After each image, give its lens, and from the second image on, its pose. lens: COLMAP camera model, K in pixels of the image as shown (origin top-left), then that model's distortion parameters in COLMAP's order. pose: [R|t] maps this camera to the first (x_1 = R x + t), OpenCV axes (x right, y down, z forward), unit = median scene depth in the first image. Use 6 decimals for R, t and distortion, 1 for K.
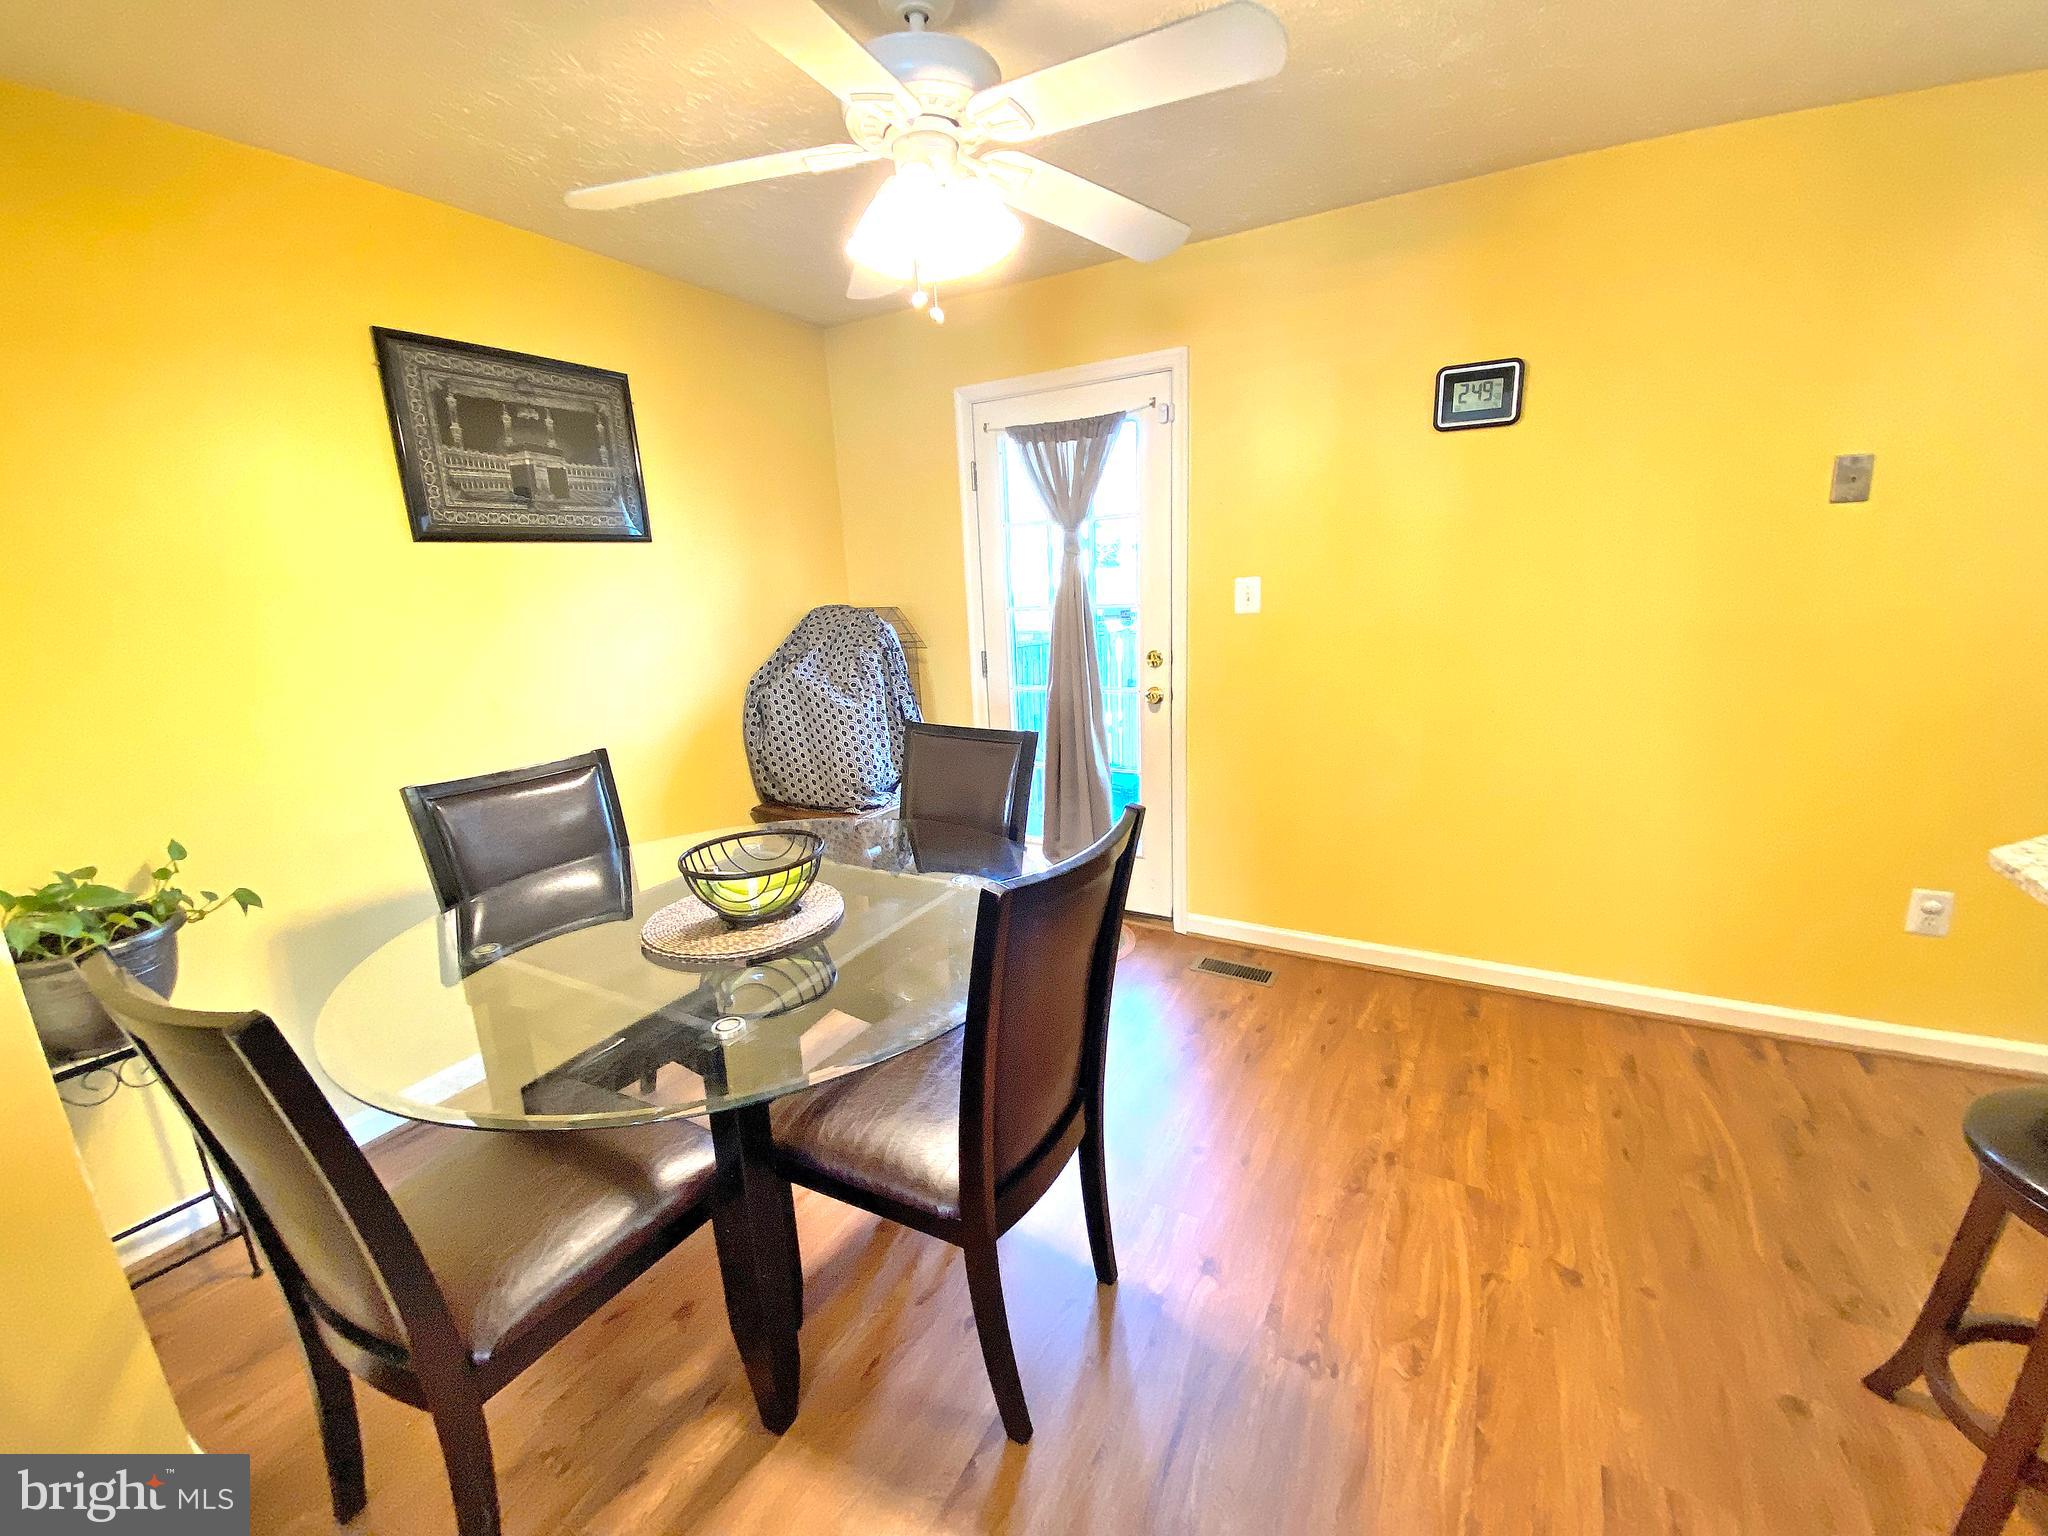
lens RADIAL K [[830.6, 0, 1008.6], [0, 830.6, 764.7], [0, 0, 1]] dist [0.003091, -0.012735]
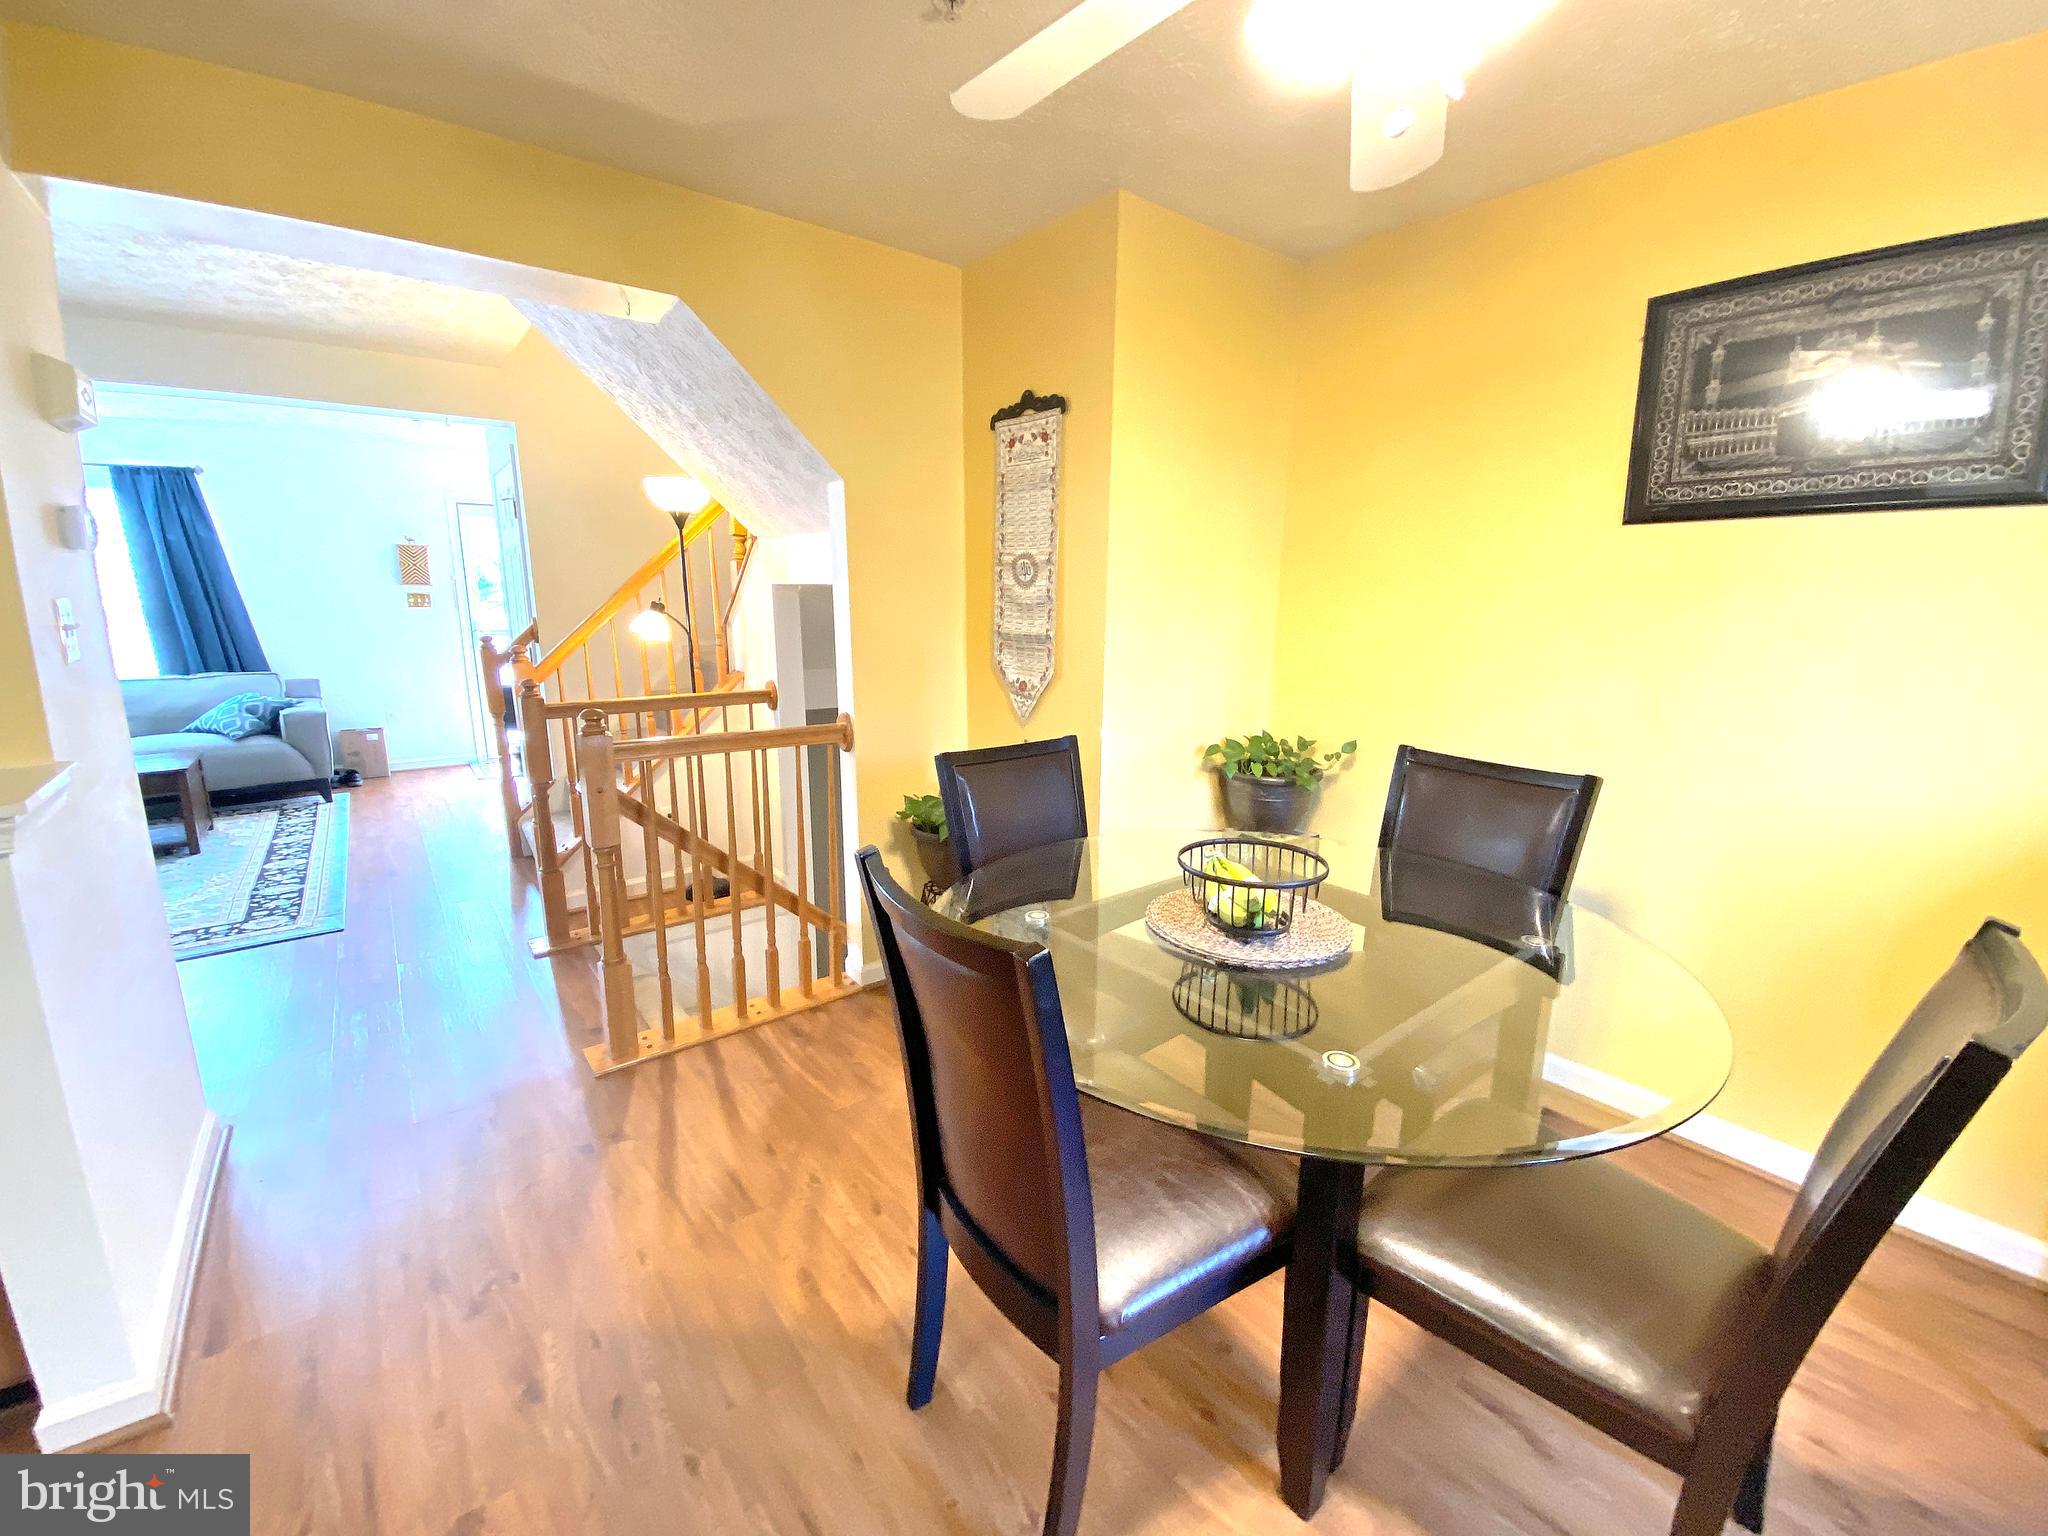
lens RADIAL K [[834.1, 0, 1035.5], [0, 834.1, 759.7], [0, 0, 1]] dist [-0.024714, -0.000562]
pose [[-0.358340, 0.233764, -0.903851, 0.417873], [-0.190410, 0.929495, 0.315886, -0.180478], [0.913968, 0.285296, -0.288564, 0.705758]]
